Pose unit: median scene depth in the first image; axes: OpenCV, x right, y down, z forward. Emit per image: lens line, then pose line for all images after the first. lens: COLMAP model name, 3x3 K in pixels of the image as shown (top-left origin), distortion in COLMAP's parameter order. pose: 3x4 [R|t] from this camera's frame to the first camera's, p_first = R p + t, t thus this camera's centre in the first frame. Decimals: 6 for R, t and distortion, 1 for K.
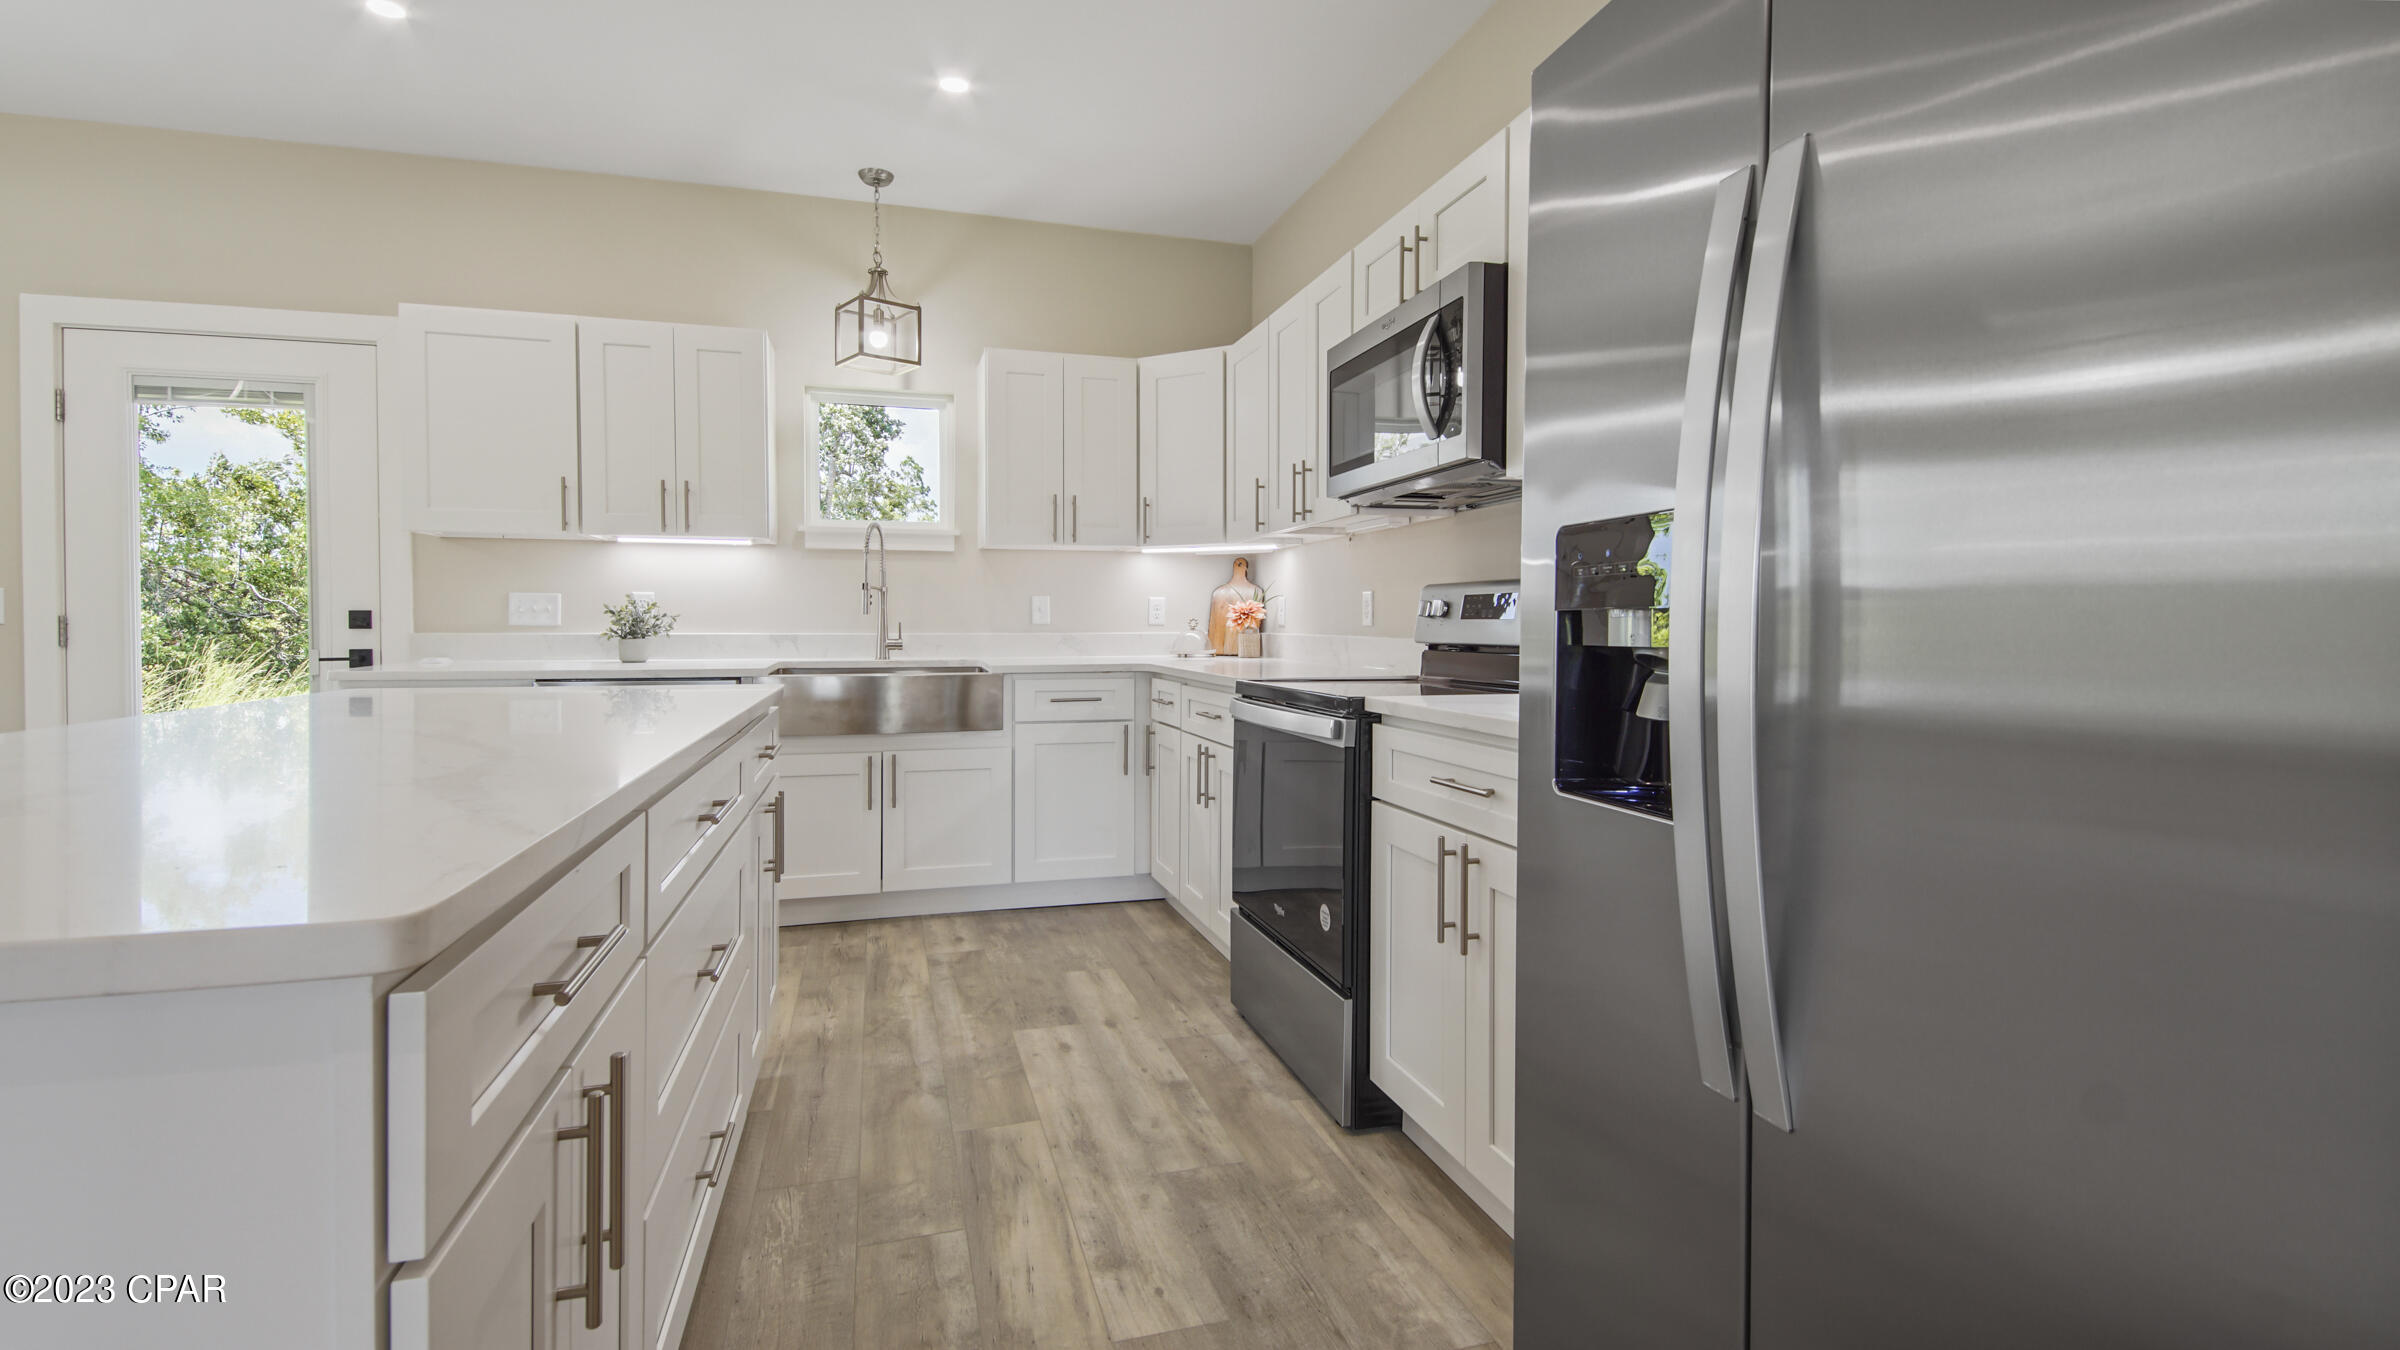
lens RADIAL K [[1068.7, 0, 1182.4], [0, 1068.7, 635.3], [0, 0, 1]] dist [0.036010, -0.019624]
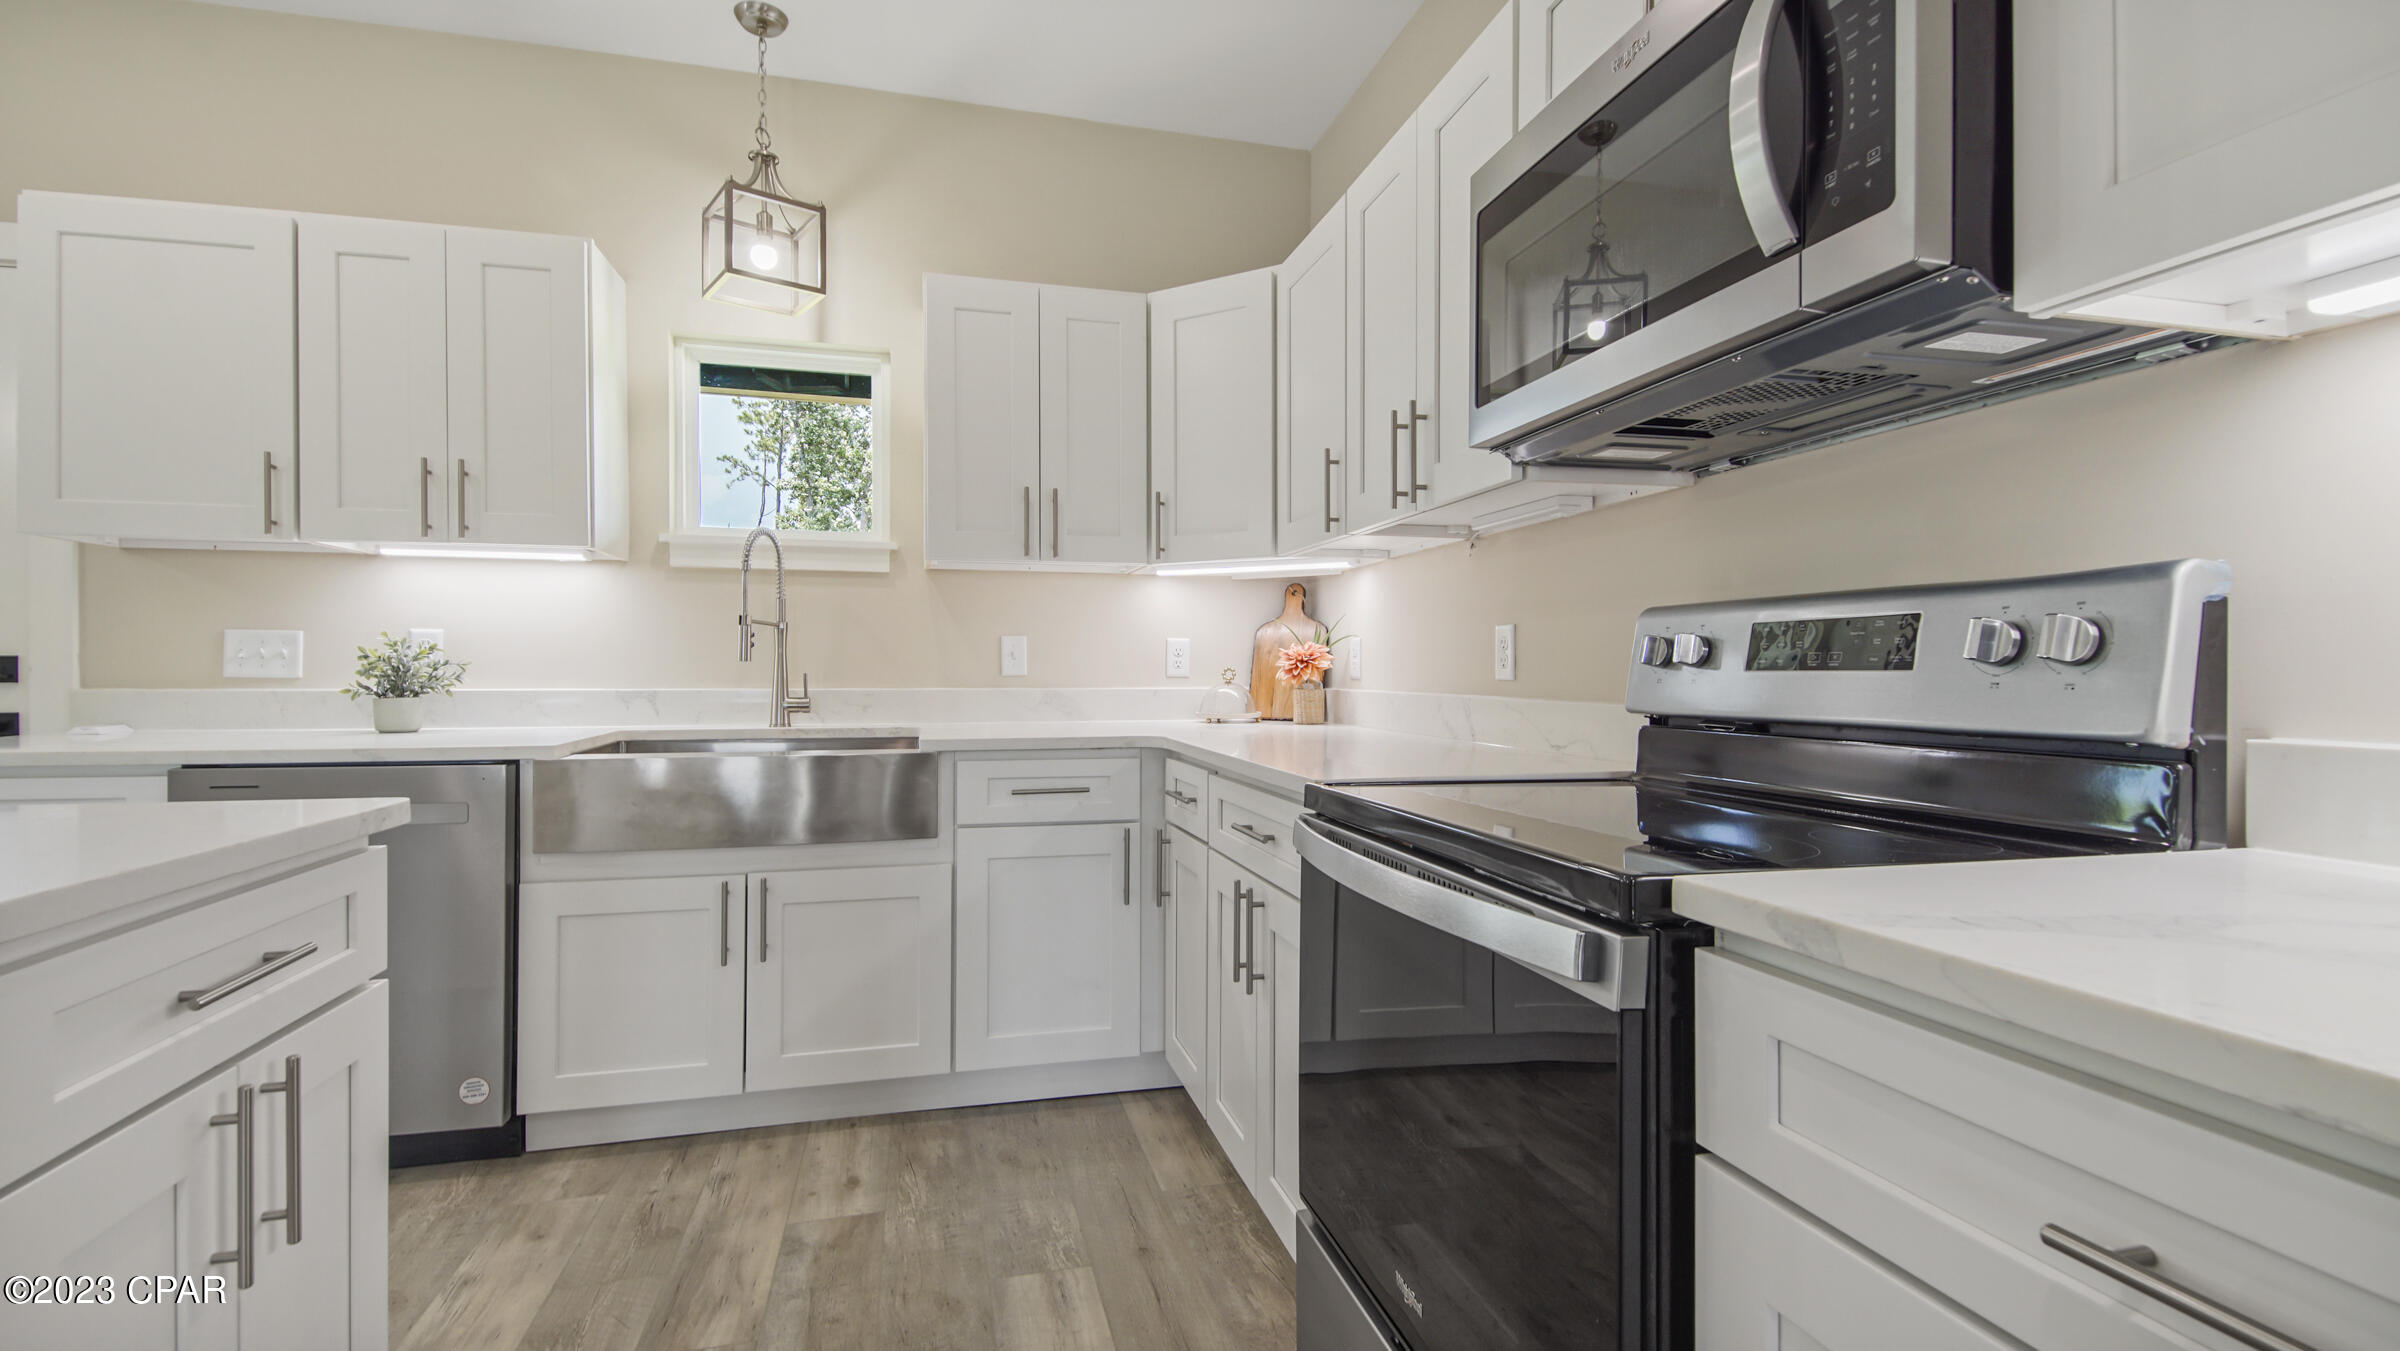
lens RADIAL K [[1058.0, 0, 1198.6], [0, 1058.0, 666.5], [0, 0, 1]] dist [0.032948, -0.018848]
pose [[0.999779, 0.000333, -0.021010, 0.005731], [-0.000665, 0.999875, -0.015797, -0.006548], [0.021002, 0.015807, 0.999654, 0.352815]]
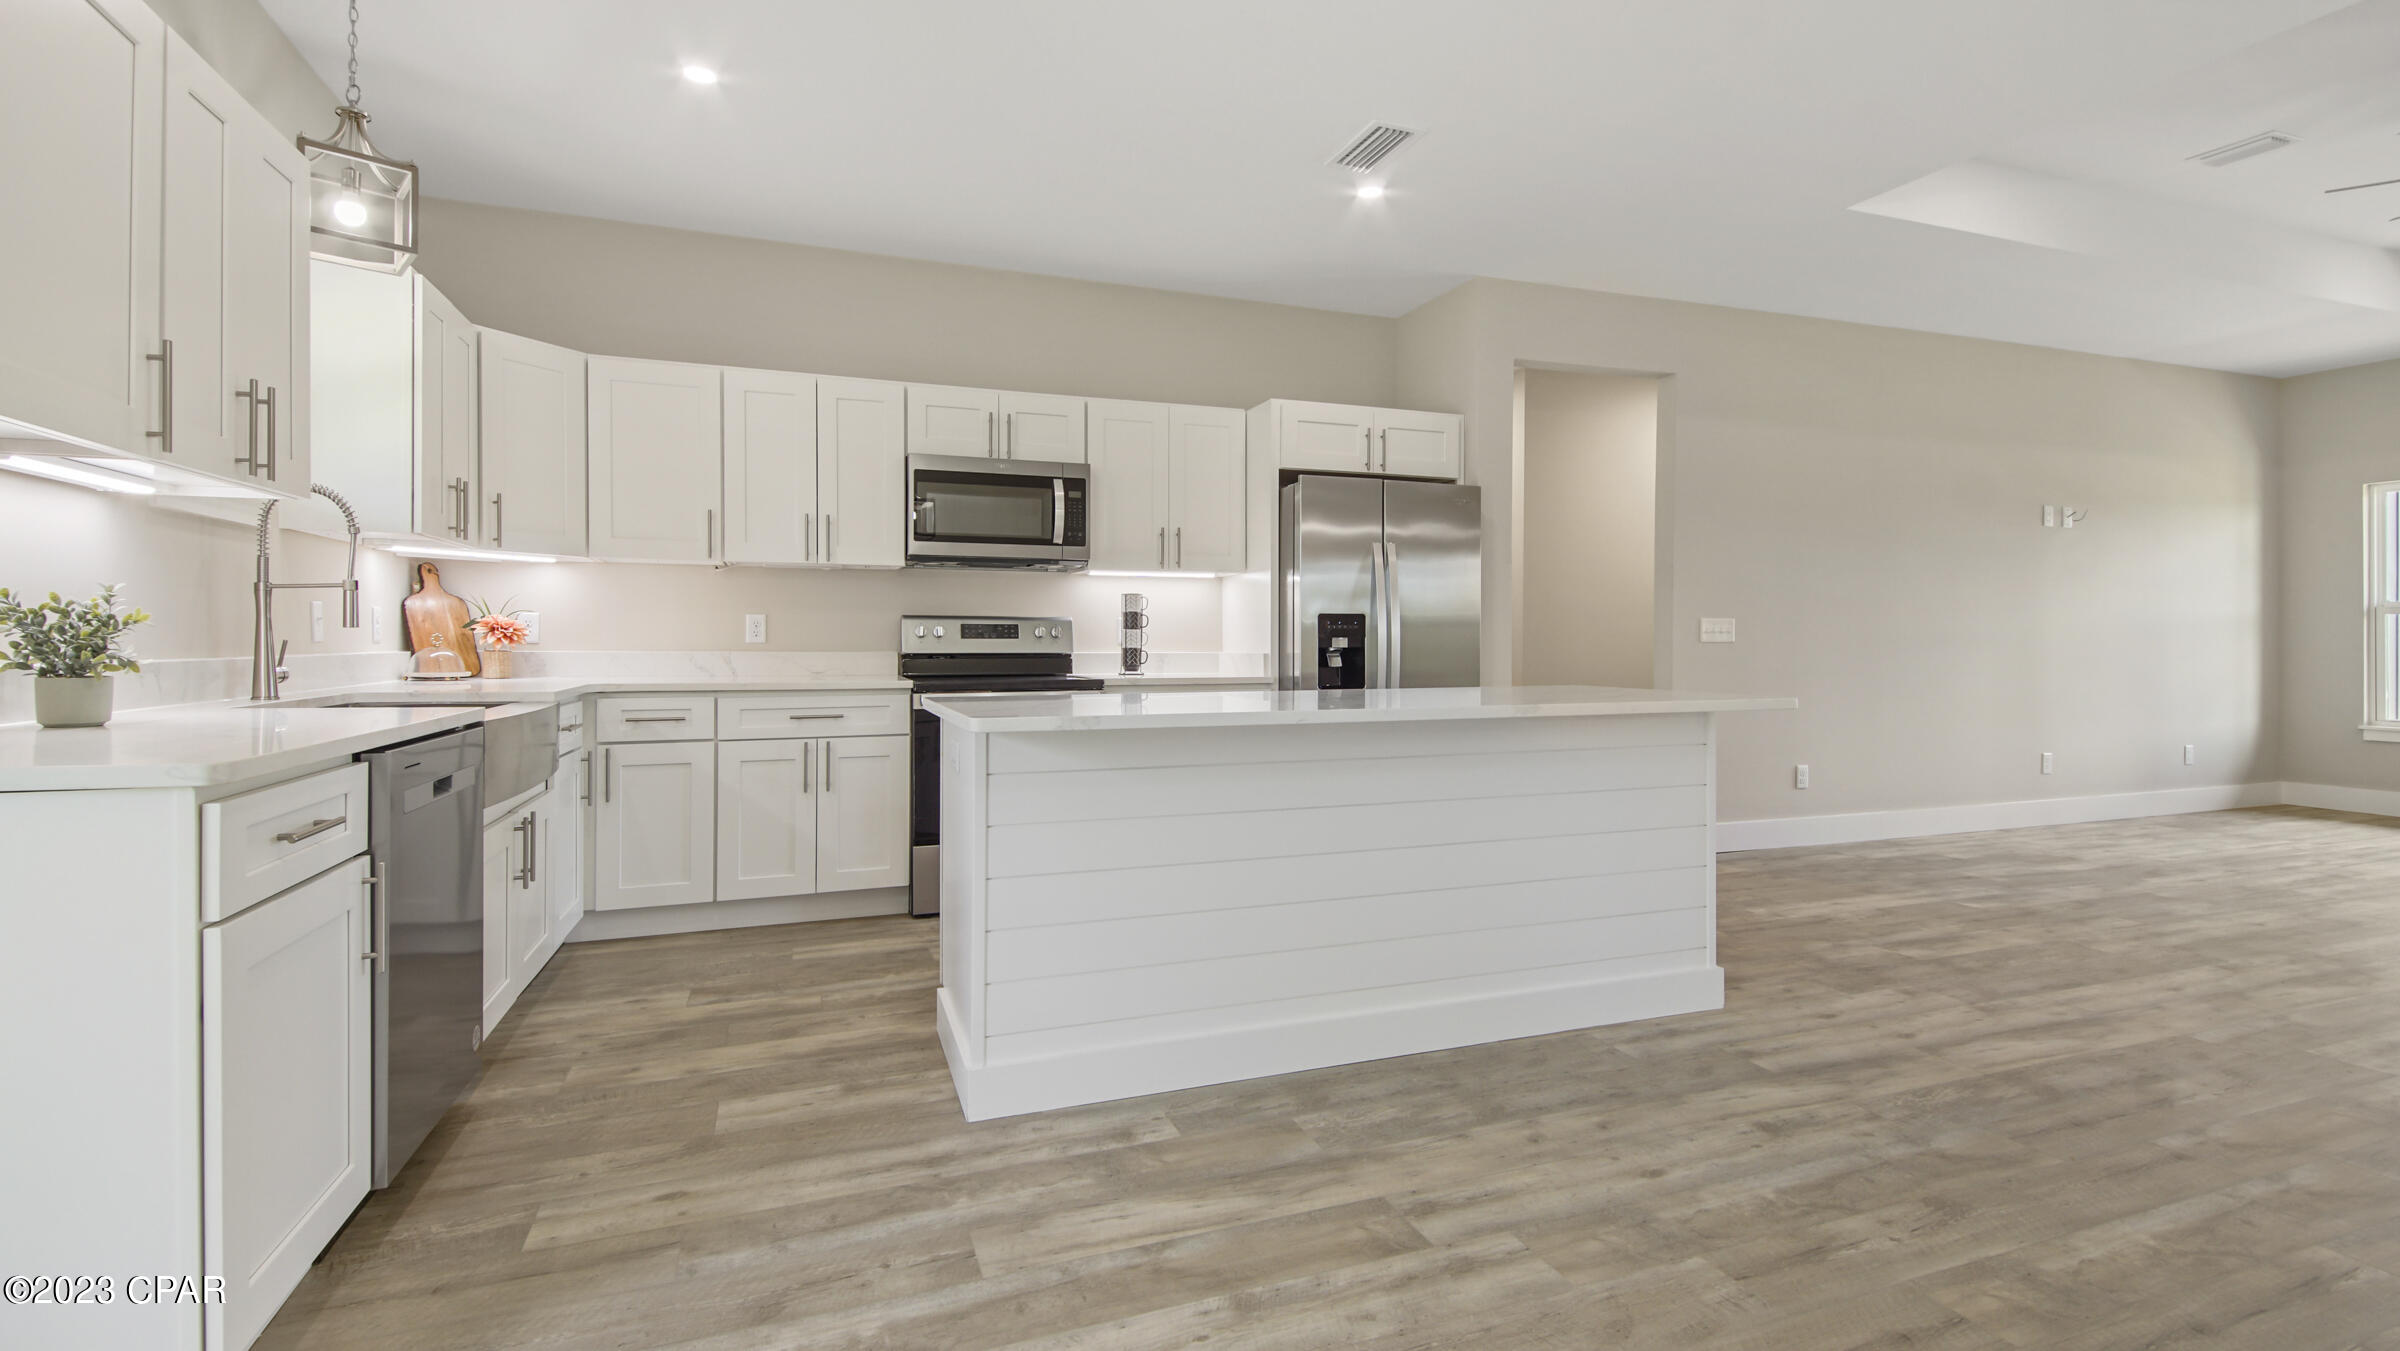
lens RADIAL K [[1092.1, 0, 1199.8], [0, 1092.1, 648.9], [0, 0, 1]] dist [0.036701, -0.020412]
pose [[-0.089429, -0.008788, 0.995954, -1.065976], [0.008848, 0.999915, 0.009618, -0.009076], [-0.995954, 0.009673, -0.089344, 0.574769]]
